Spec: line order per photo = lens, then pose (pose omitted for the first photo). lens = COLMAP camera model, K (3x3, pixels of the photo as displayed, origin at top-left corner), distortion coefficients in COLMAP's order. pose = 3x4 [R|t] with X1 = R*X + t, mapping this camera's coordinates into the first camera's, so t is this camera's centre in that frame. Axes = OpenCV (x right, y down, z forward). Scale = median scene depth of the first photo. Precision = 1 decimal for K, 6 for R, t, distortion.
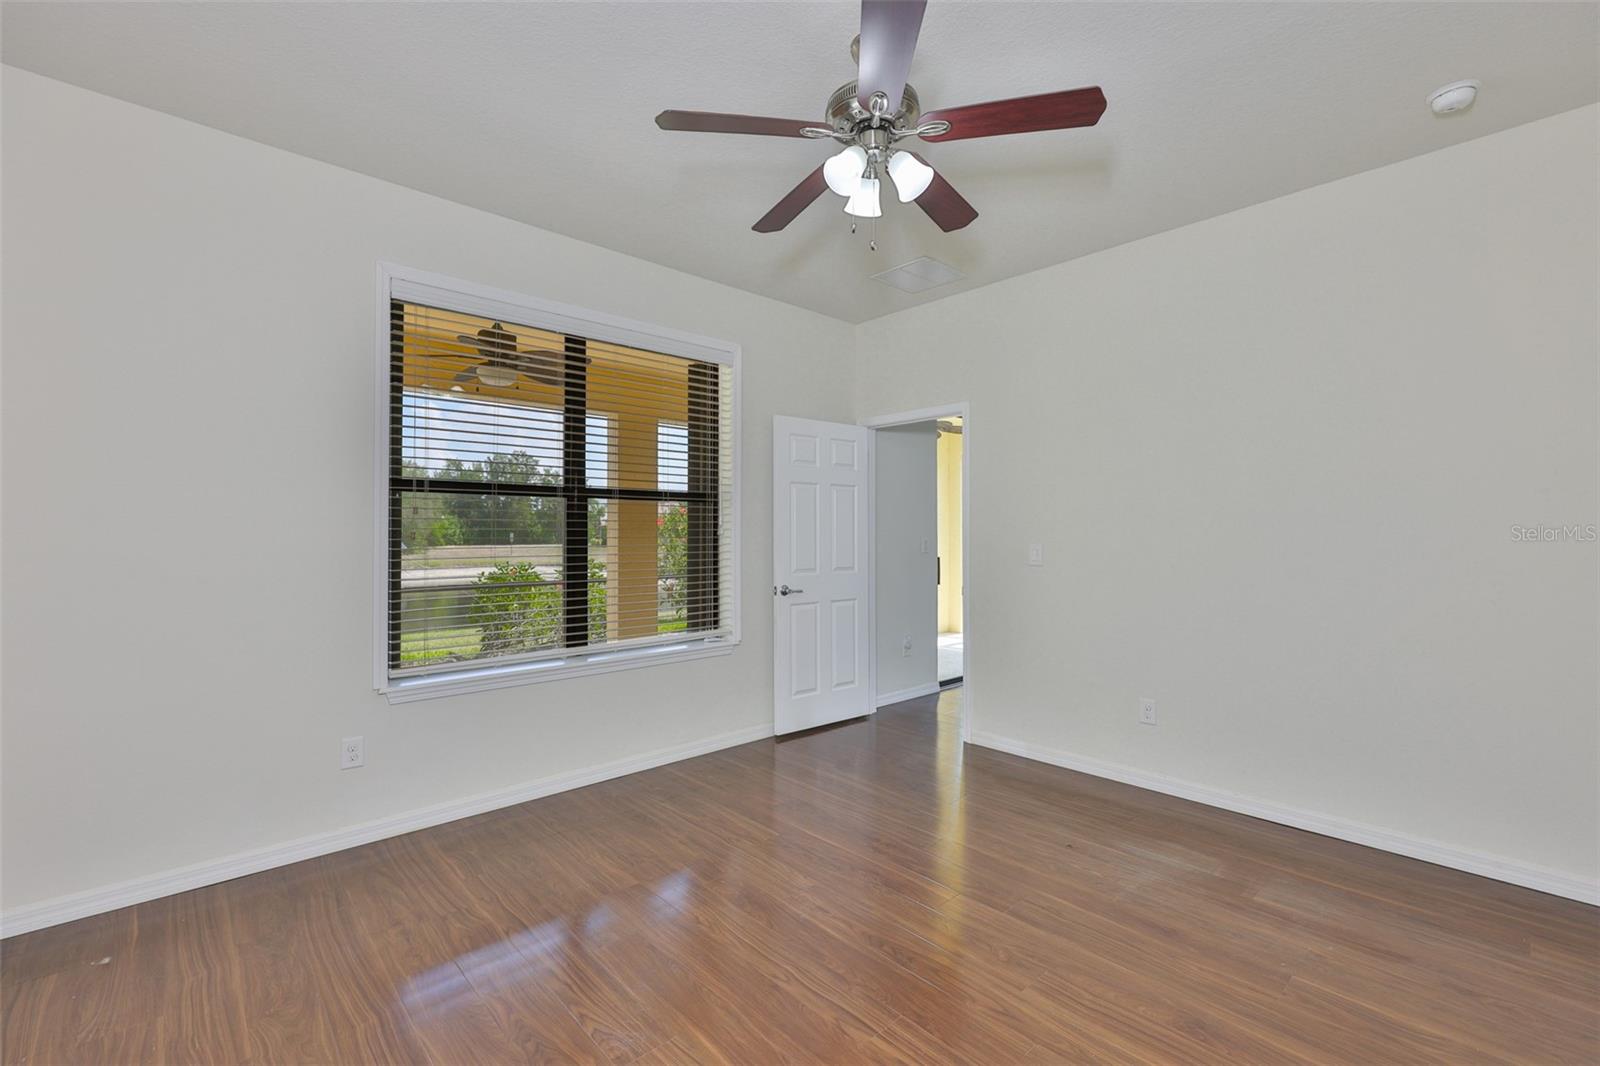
lens RADIAL K [[729.0, 0, 800.0], [0, 729.0, 533.0], [0, 0, 1]] dist [0.001800, -0.000077]
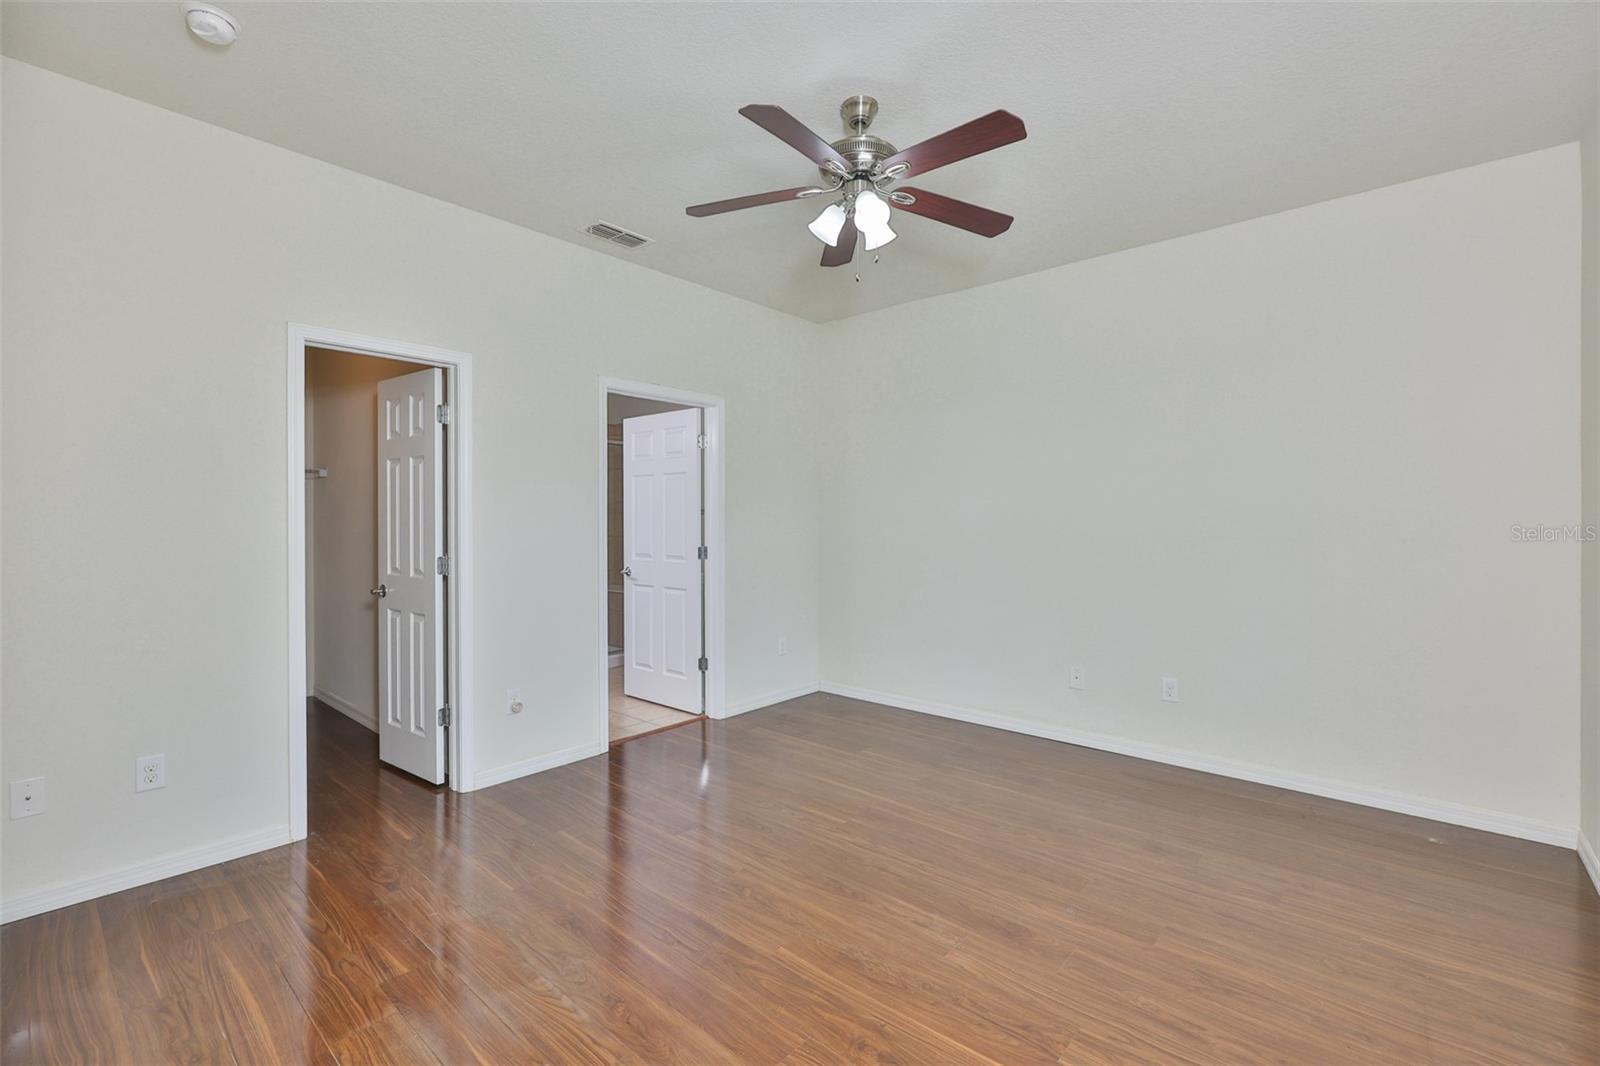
lens RADIAL K [[729.0, 0, 800.0], [0, 729.0, 533.0], [0, 0, 1]] dist [0.001800, -0.000077]
pose [[-0.994362, 0.004043, -0.105962, 0.289152], [0.002527, 0.999893, 0.014438, 0.002040], [0.106009, 0.014089, -0.994265, 1.962748]]
